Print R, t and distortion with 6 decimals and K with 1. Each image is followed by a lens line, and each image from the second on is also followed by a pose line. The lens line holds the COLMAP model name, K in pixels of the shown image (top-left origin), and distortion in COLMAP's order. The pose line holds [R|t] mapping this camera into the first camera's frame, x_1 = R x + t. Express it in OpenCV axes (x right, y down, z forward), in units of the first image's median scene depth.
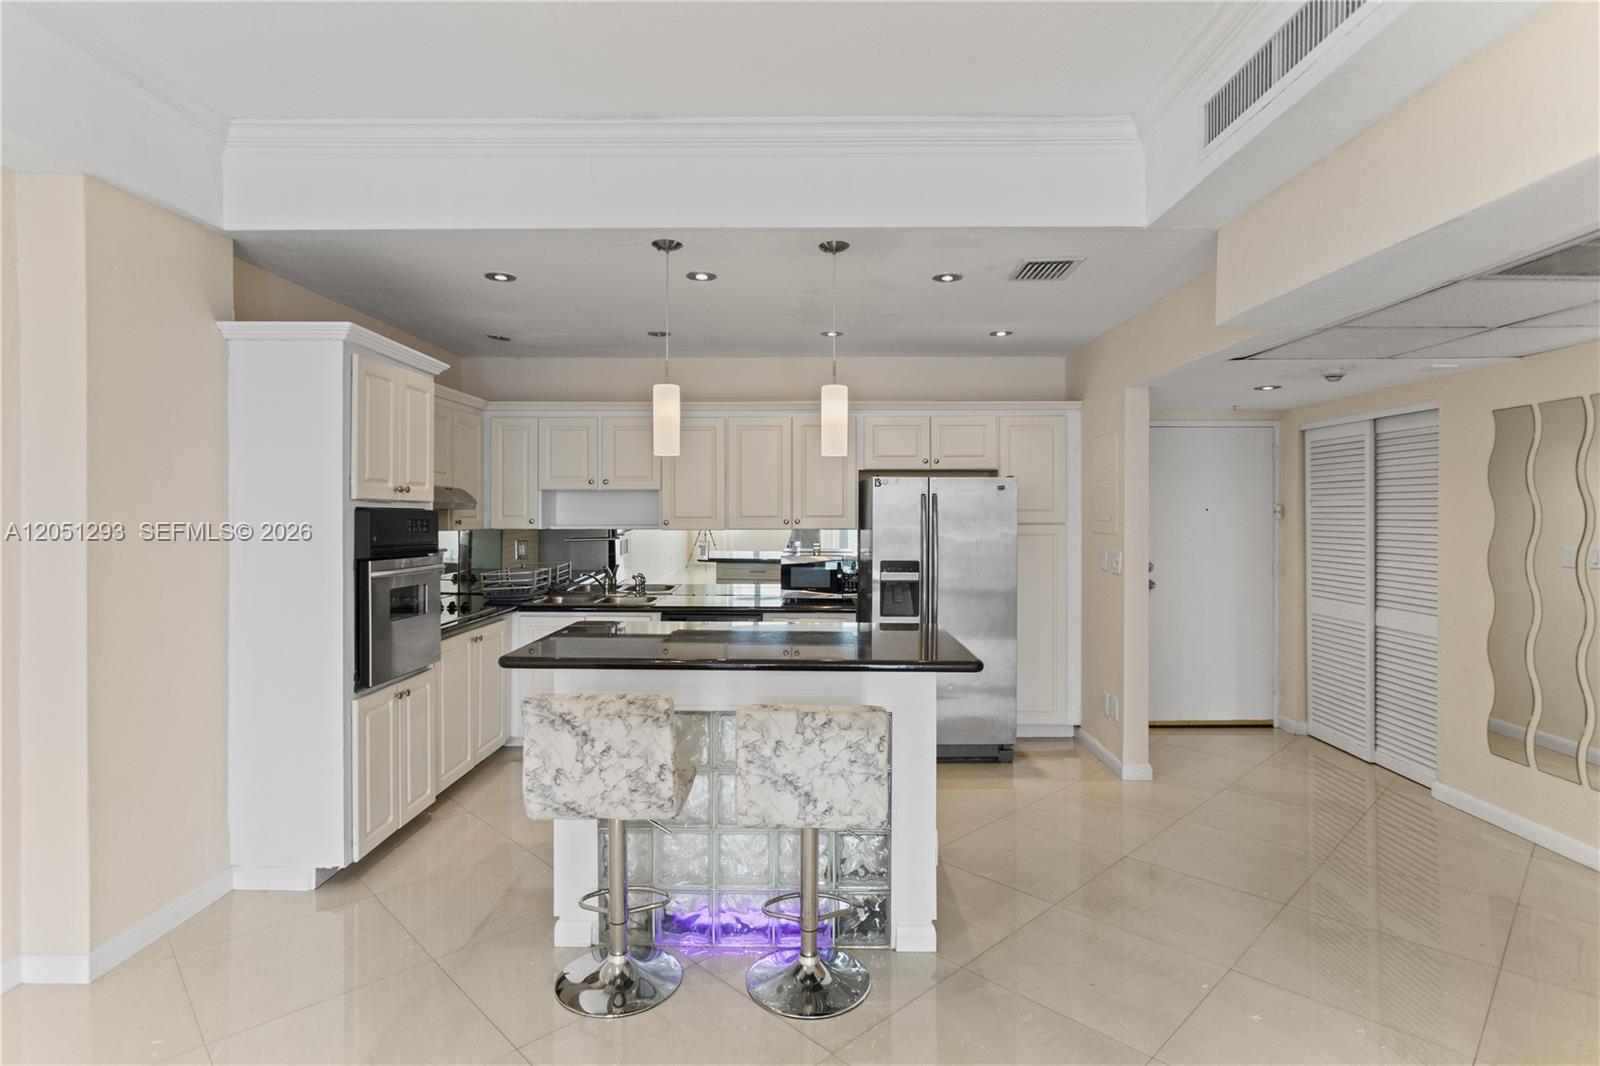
lens RADIAL K [[791.7, 0, 789.8], [0, 791.7, 521.1], [0, 0, 1]] dist [-0.008986, 0.004024]
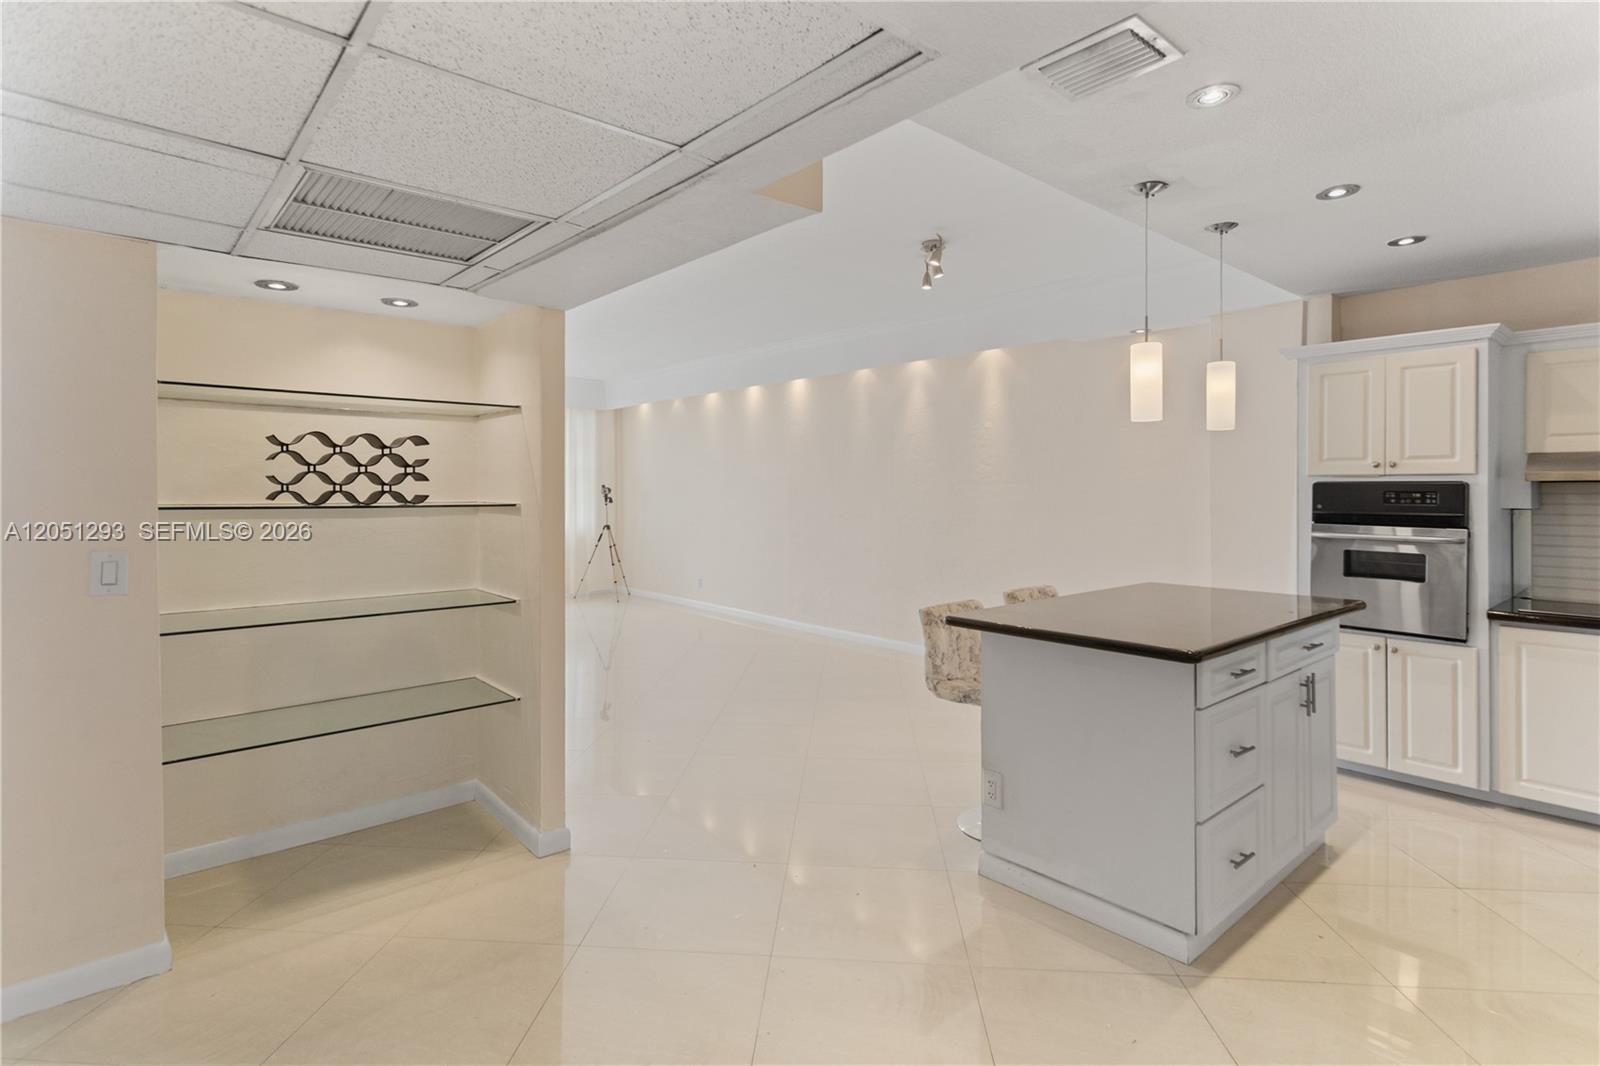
lens RADIAL K [[785.8, 0, 780.4], [0, 785.8, 489.1], [0, 0, 1]] dist [0.005625, 0.000558]
pose [[-0.748041, -0.001835, -0.663650, 0.663866], [-0.005929, 0.999975, 0.003917, -0.004033], [0.663626, 0.006865, -0.748033, 0.955465]]
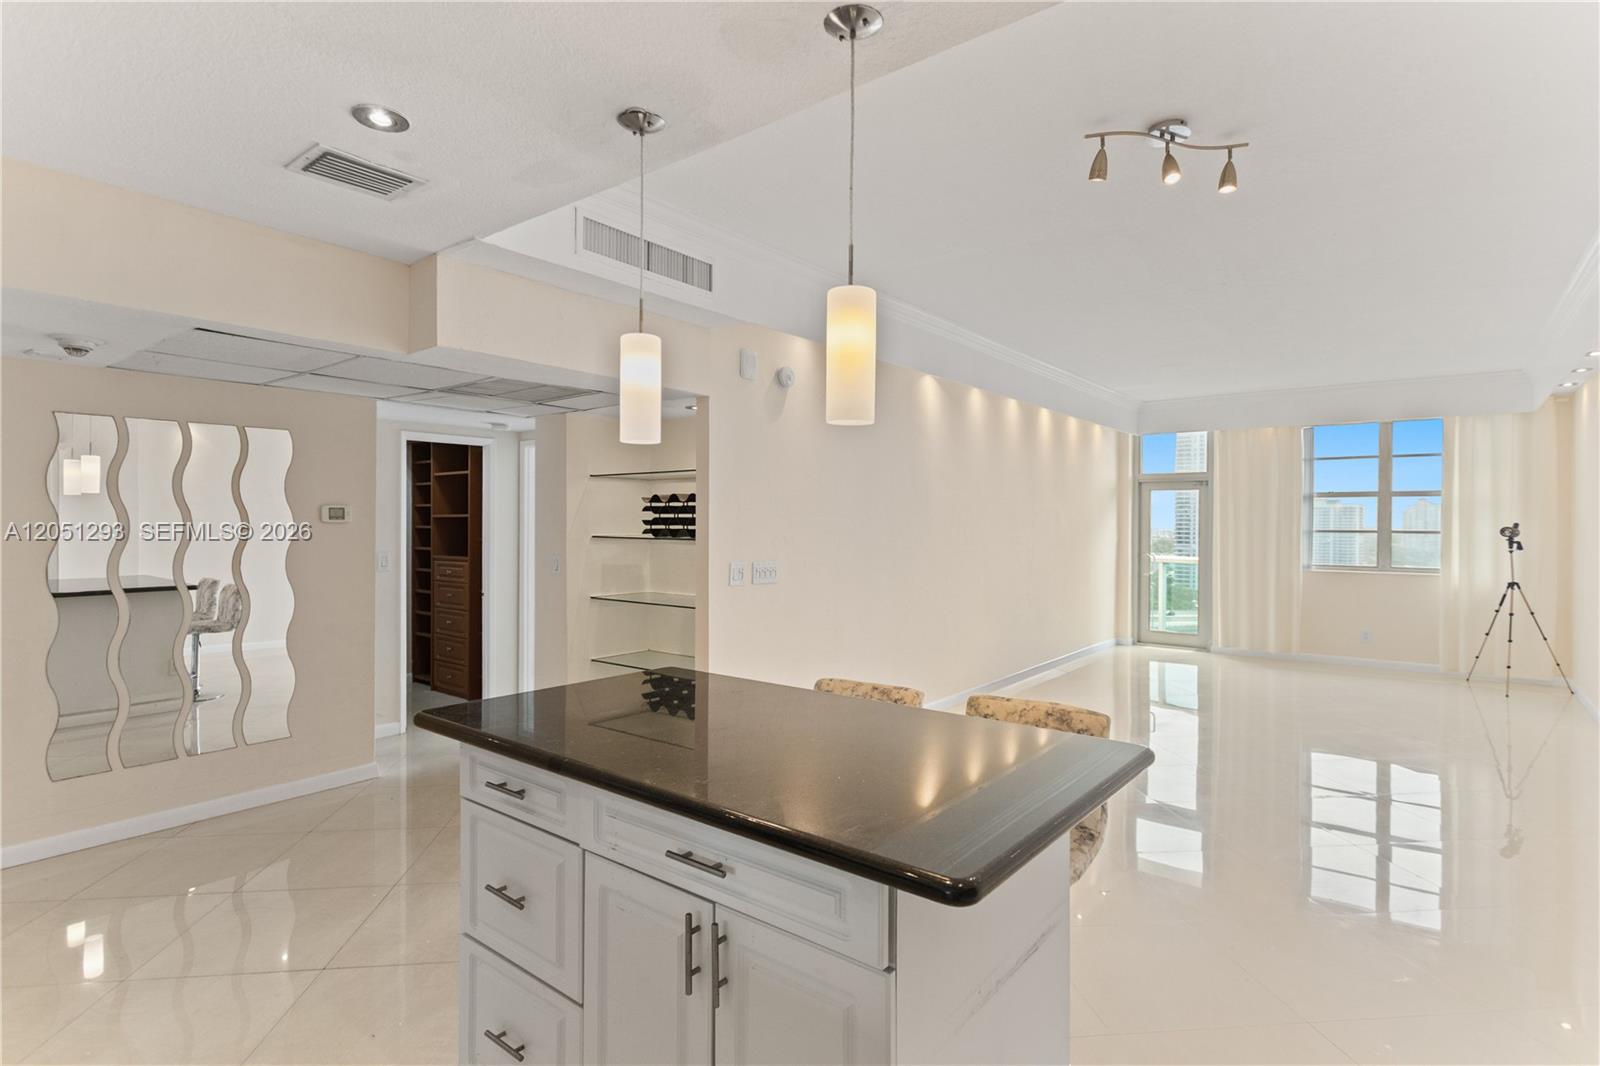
lens RADIAL K [[785.8, 0, 803.3], [0, 785.8, 527.9], [0, 0, 1]] dist [0.005625, 0.000558]
pose [[-0.801936, -0.009656, 0.597332, -0.303439], [-0.001632, 0.999901, 0.013972, -0.014722], [-0.597407, 0.010230, -0.801873, 0.993320]]
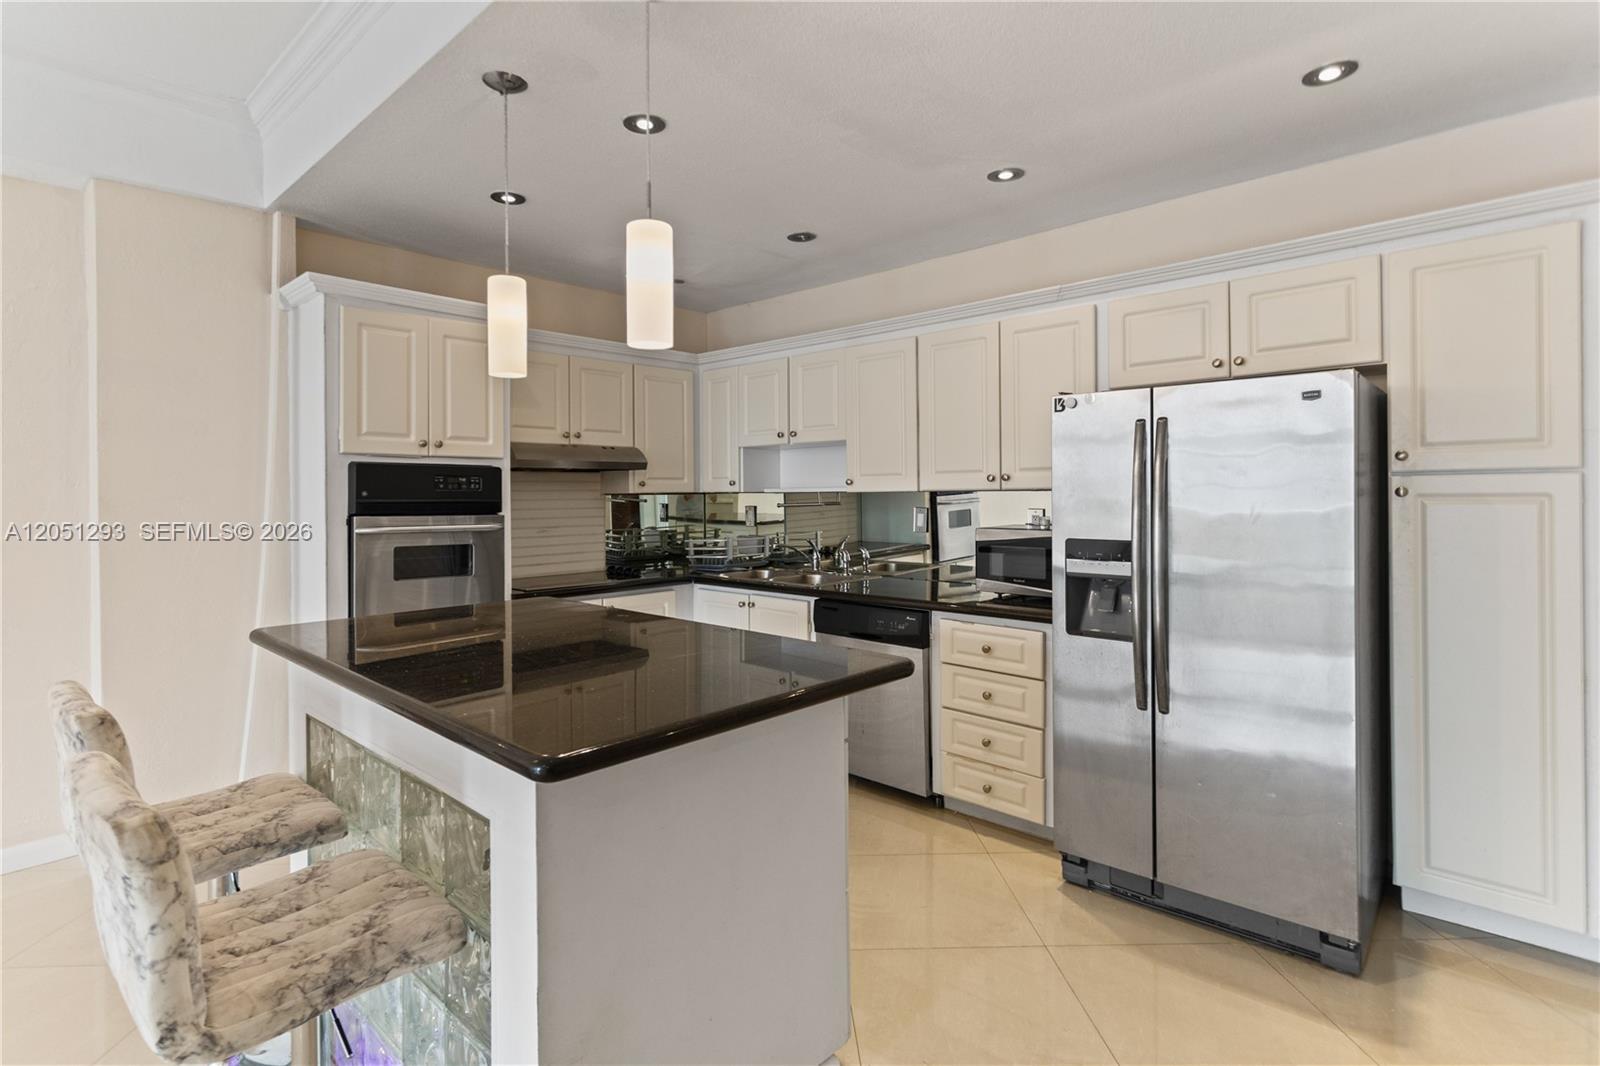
lens RADIAL K [[785.8, 0, 797.9], [0, 785.8, 500.5], [0, 0, 1]] dist [0.005625, 0.000558]
pose [[0.743858, -0.000375, -0.668338, 0.359548], [0.001937, 0.999997, 0.001596, 0.020690], [0.668335, -0.002482, 0.743856, 0.443848]]
